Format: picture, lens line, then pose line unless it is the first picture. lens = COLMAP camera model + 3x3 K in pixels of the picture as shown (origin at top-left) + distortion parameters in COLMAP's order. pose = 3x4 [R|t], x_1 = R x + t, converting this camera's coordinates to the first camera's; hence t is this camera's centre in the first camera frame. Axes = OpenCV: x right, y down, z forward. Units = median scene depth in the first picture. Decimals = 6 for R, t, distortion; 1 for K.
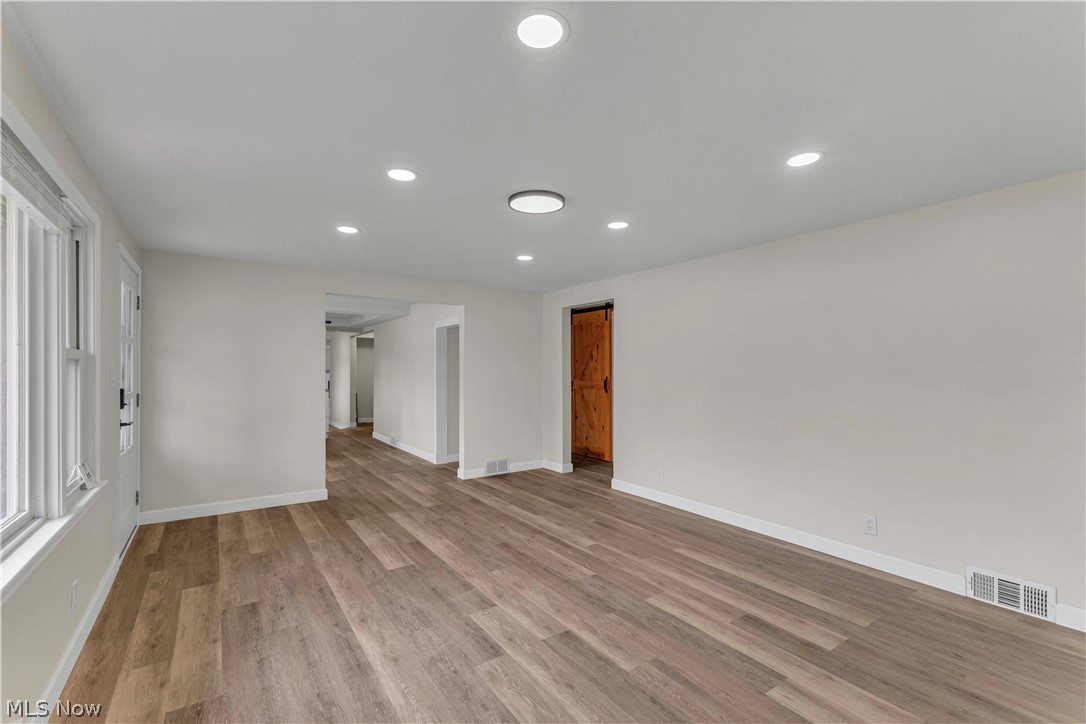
lens RADIAL K [[470.8, 0, 542.0], [0, 470.8, 367.6], [0, 0, 1]] dist [0.009421, -0.001154]
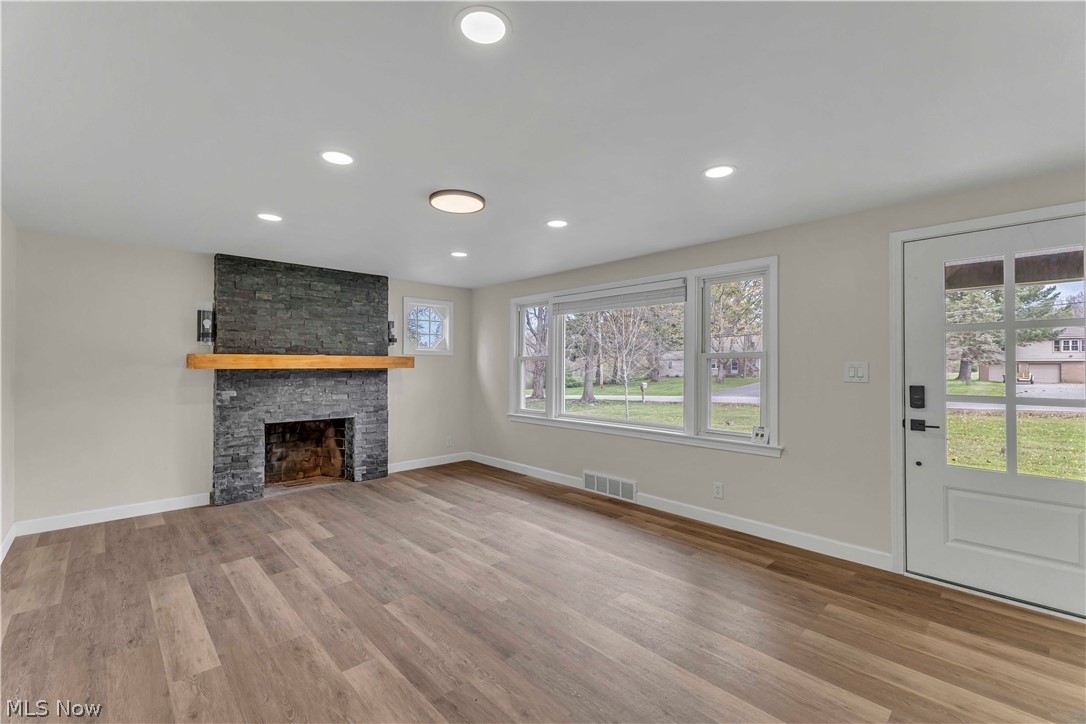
lens RADIAL K [[470.8, 0, 545.8], [0, 470.8, 356.1], [0, 0, 1]] dist [0.009421, -0.001154]
pose [[-0.988091, -0.005316, -0.153778, -0.045717], [-0.001838, 0.999739, -0.022752, 0.010001], [0.153859, -0.022198, -0.987843, 2.103323]]
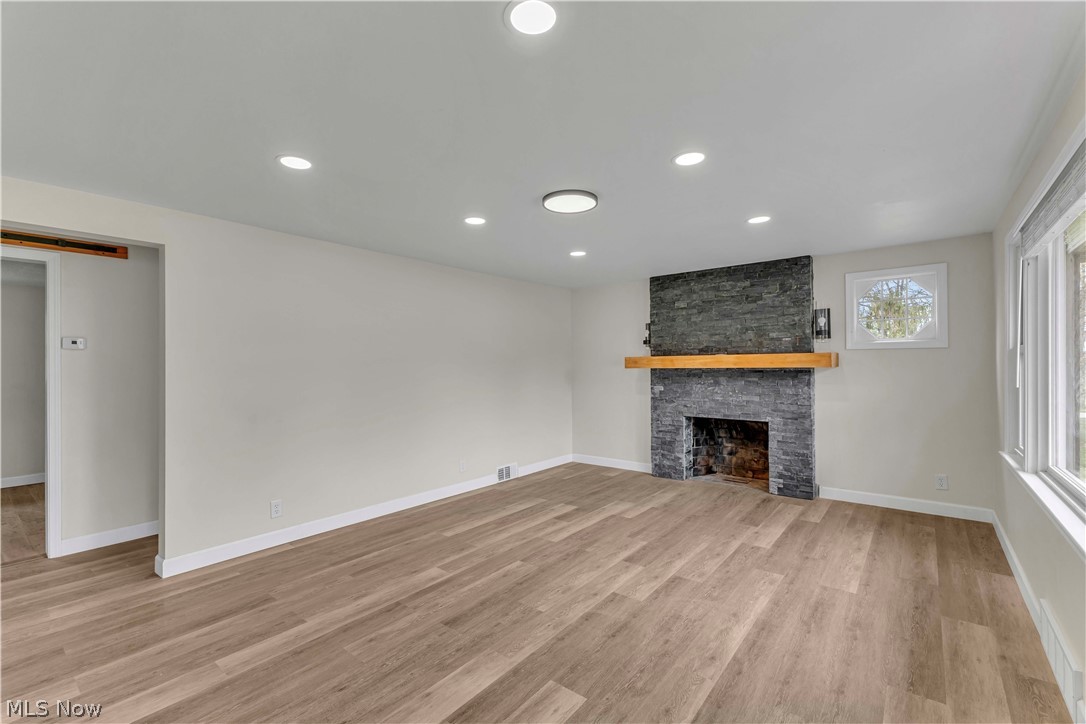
lens RADIAL K [[470.8, 0, 533.1], [0, 470.8, 370.1], [0, 0, 1]] dist [0.009421, -0.001154]
pose [[-0.270526, -0.007087, 0.962686, -1.001040], [0.005688, 0.999944, 0.008959, 0.005139], [-0.962696, 0.007899, -0.270471, 1.389256]]
